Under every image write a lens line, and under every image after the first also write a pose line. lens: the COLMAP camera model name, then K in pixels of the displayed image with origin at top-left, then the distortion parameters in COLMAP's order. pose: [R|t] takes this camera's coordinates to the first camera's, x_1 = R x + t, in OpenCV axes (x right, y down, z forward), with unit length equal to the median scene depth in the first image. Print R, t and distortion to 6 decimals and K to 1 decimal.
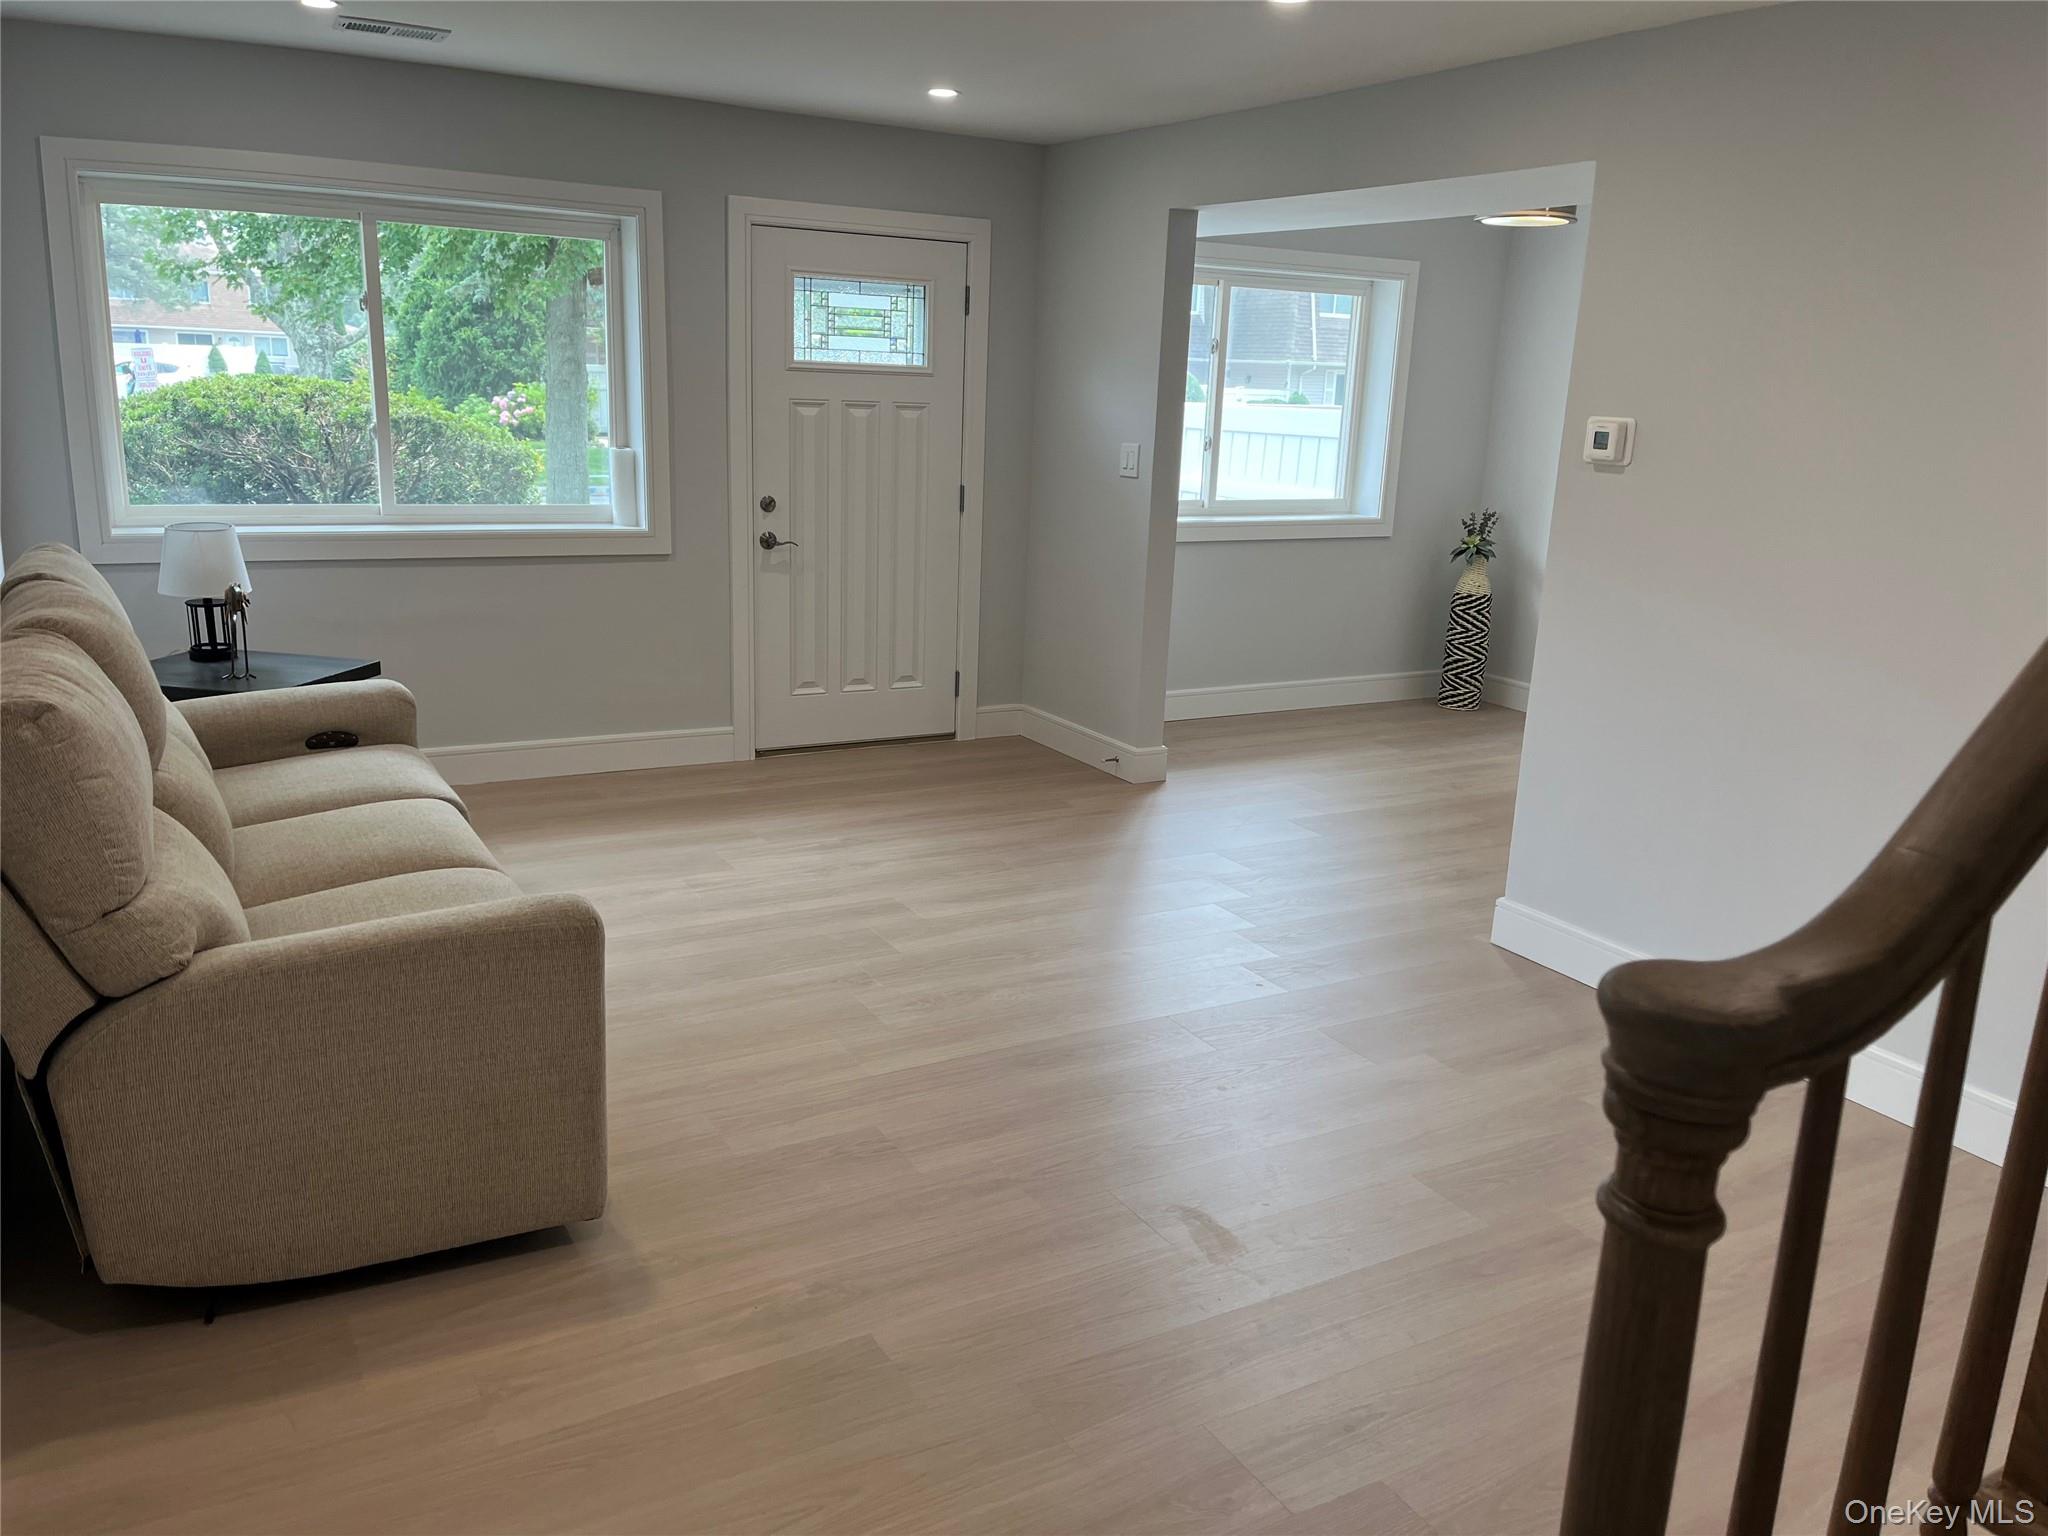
lens RADIAL K [[1570.9, 0, 1026.9], [0, 1570.9, 757.8], [0, 0, 1]] dist [0.054271, -0.045153]
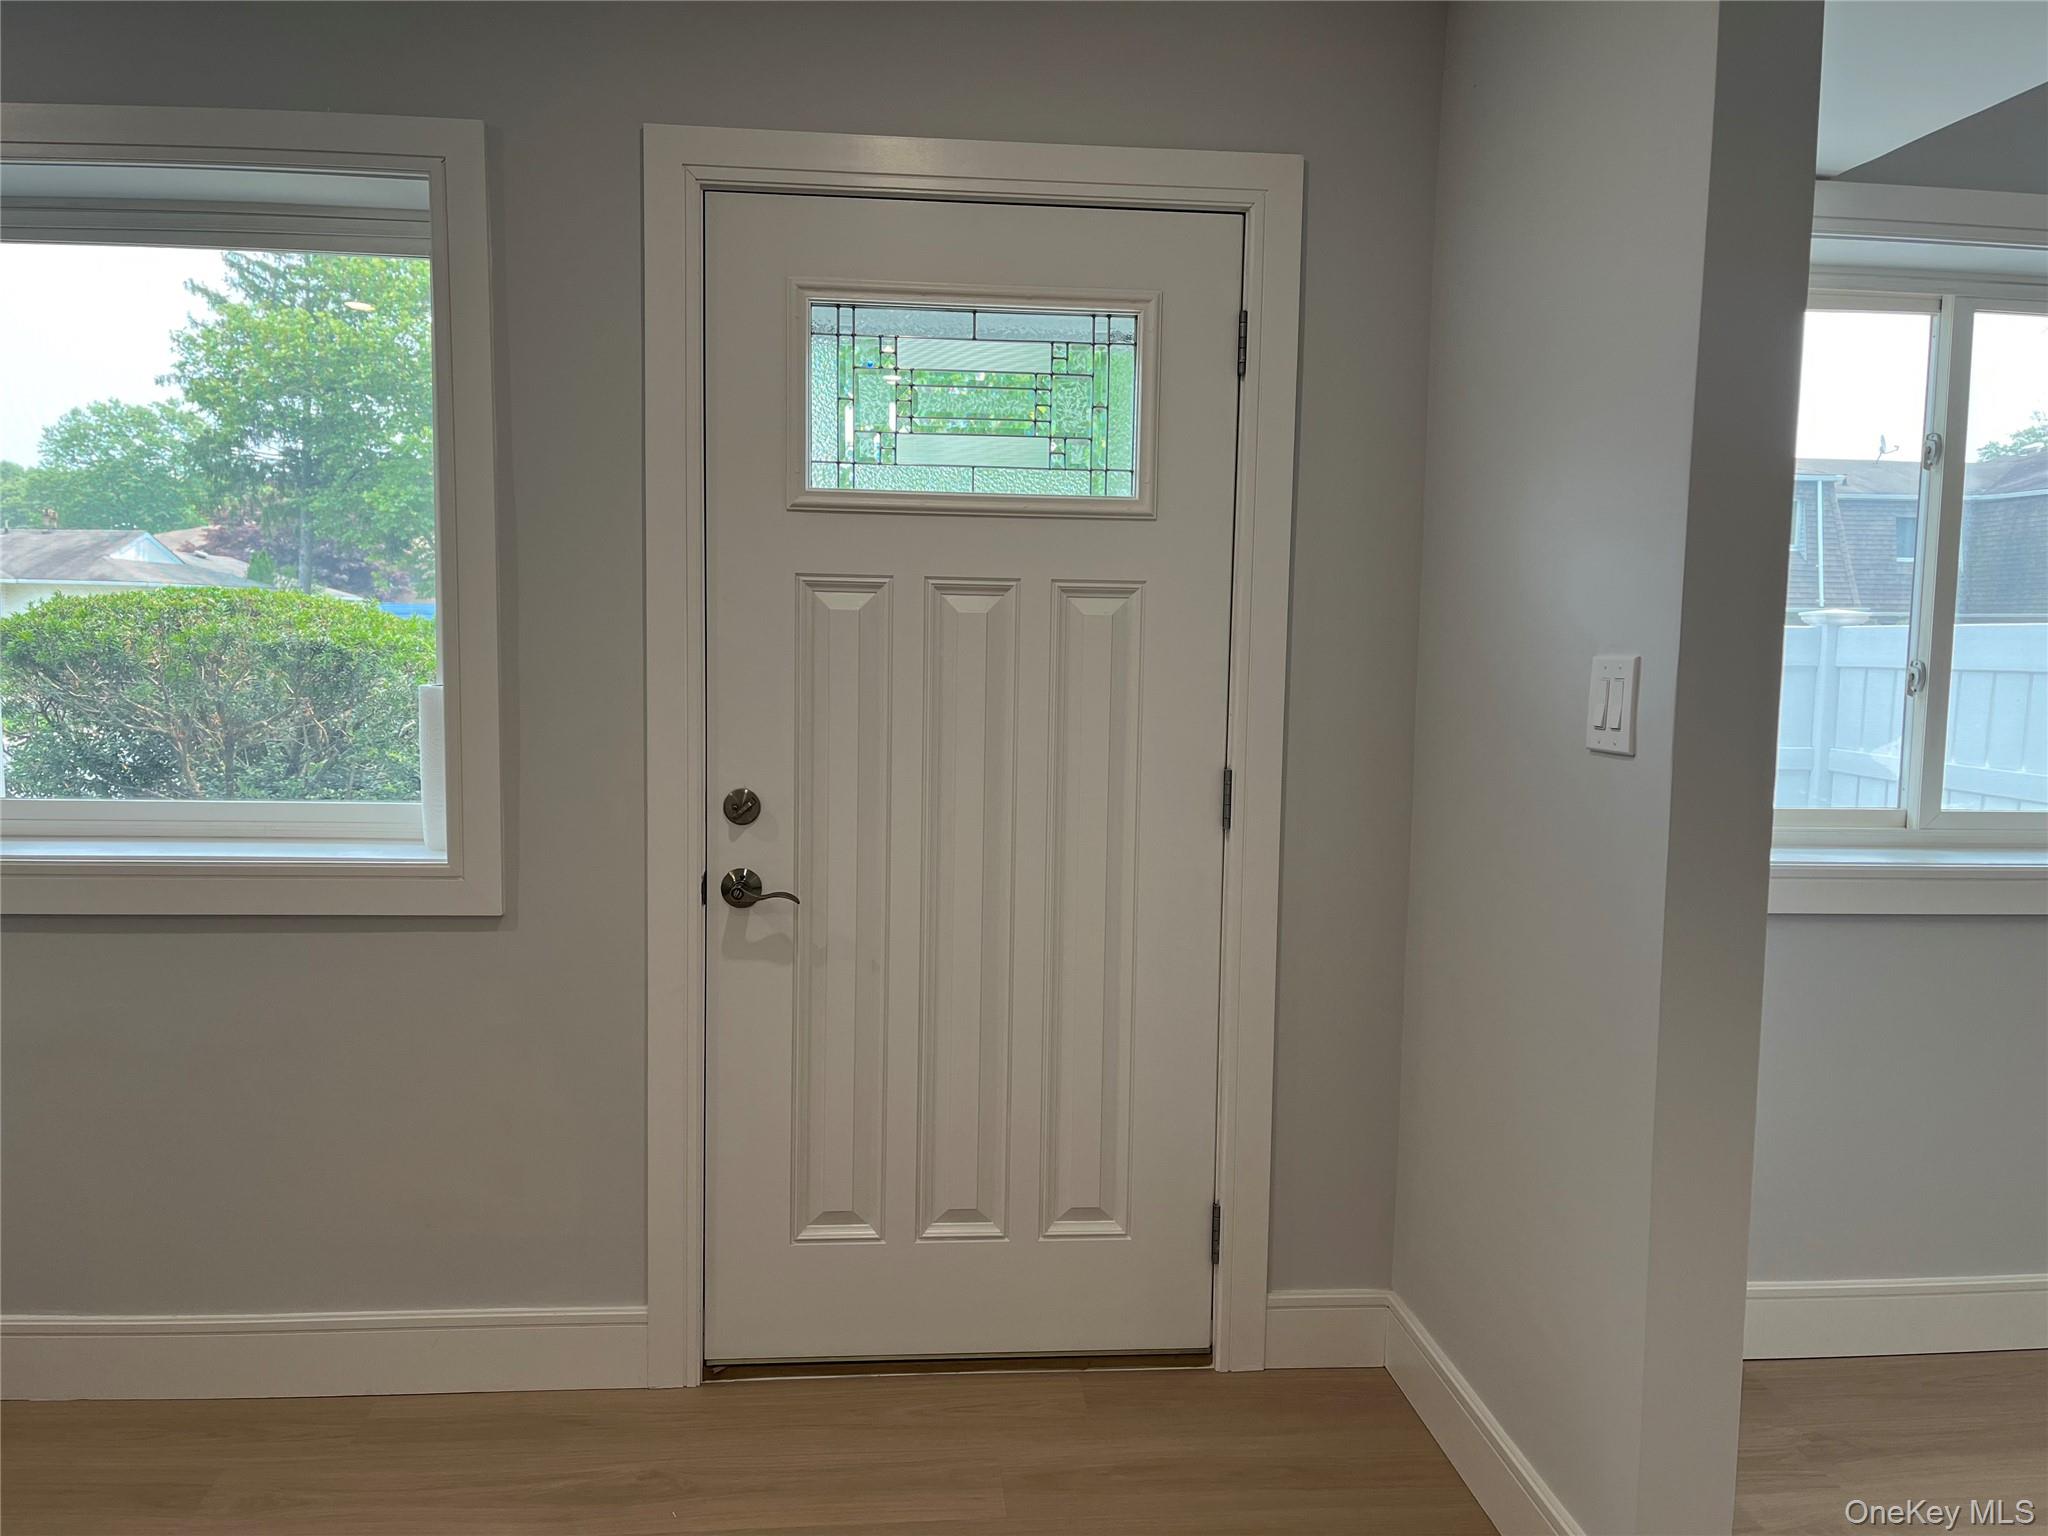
lens RADIAL K [[1570.9, 0, 1022.5], [0, 1570.9, 782.1], [0, 0, 1]] dist [0.054271, -0.045153]
pose [[0.906726, 0.014119, -0.421484, 0.092607], [-0.081255, 0.986561, -0.141754, -0.111087], [0.413819, 0.162779, 0.895688, 0.631635]]
